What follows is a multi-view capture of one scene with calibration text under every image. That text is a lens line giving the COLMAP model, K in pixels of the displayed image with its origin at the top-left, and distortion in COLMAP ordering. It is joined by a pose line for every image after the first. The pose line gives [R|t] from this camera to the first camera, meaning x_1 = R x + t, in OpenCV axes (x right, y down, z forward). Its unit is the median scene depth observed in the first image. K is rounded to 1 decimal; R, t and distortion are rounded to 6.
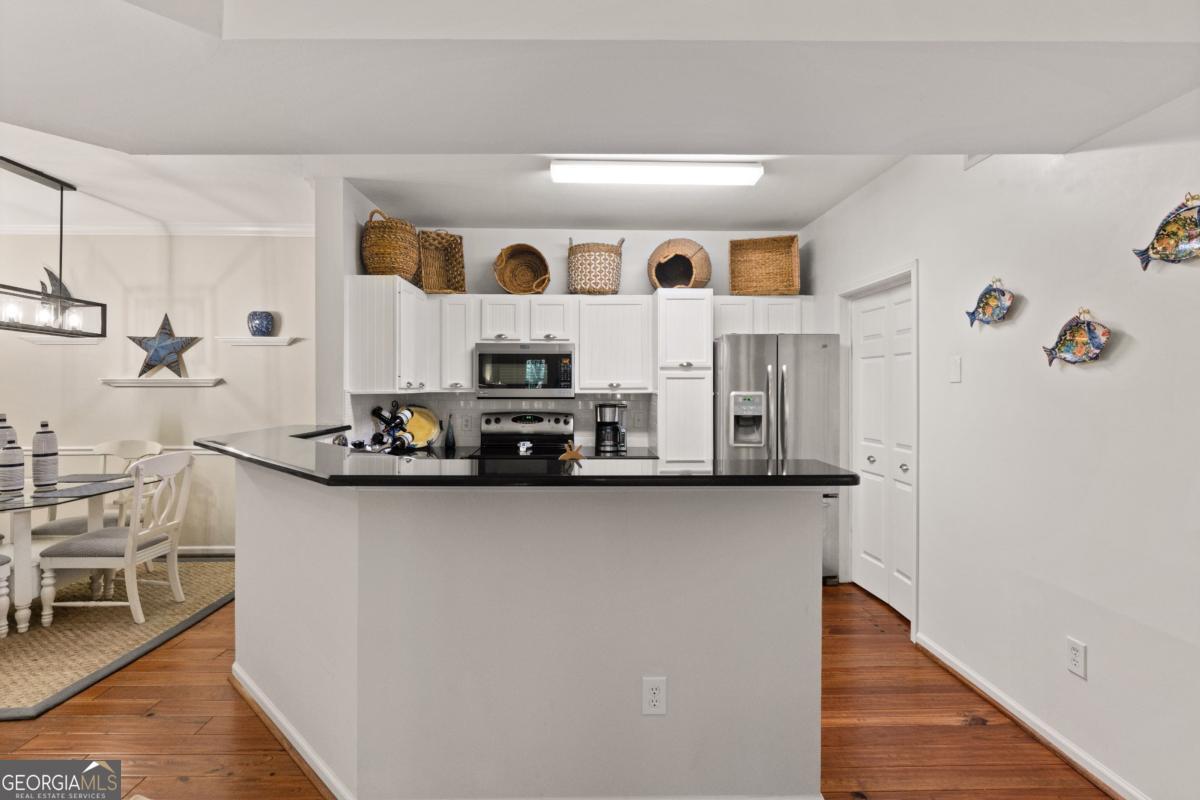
lens RADIAL K [[577.6, 0, 583.5], [0, 577.6, 390.2], [0, 0, 1]] dist [-0.003470, -0.000531]
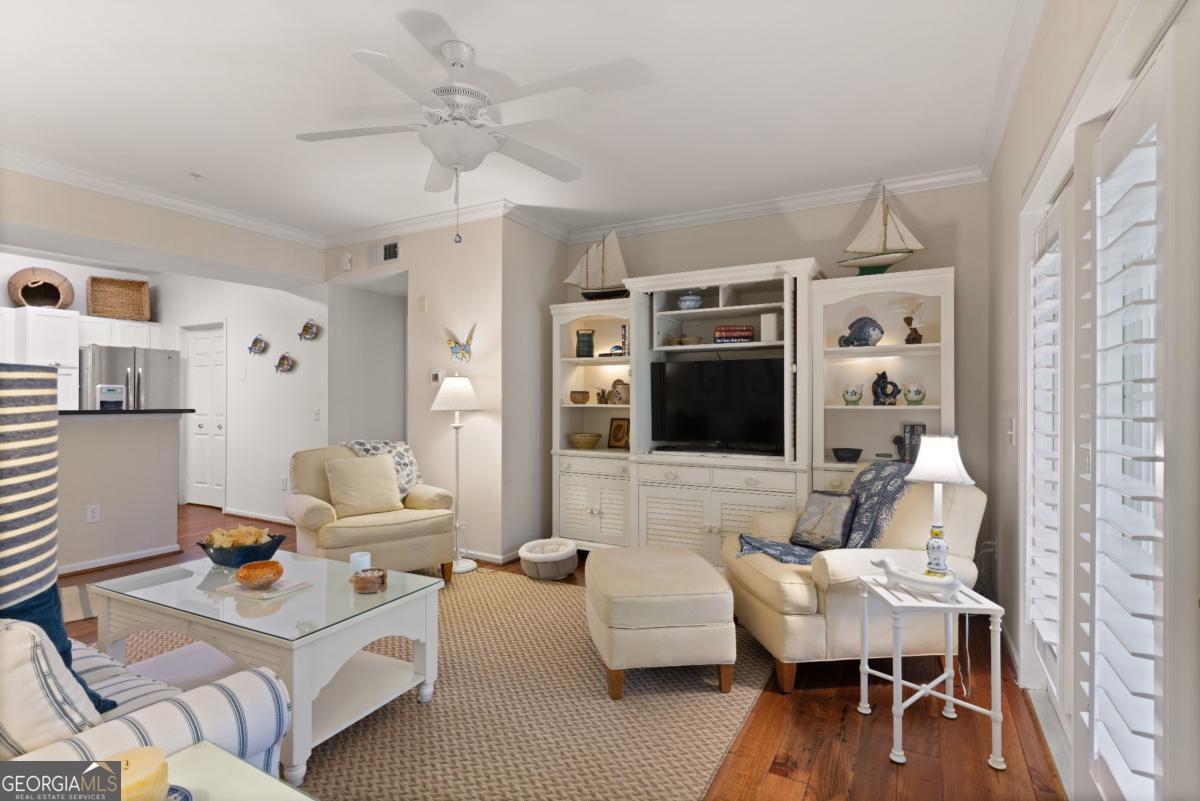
lens RADIAL K [[599.9, 0, 600.3], [0, 599.9, 394.9], [0, 0, 1]] dist [-0.000009, 0.000527]
pose [[0.499433, 0.009731, 0.866298, -0.403618], [0.004129, 0.999899, -0.013612, 0.051282], [-0.866343, 0.010375, 0.499342, -0.819592]]
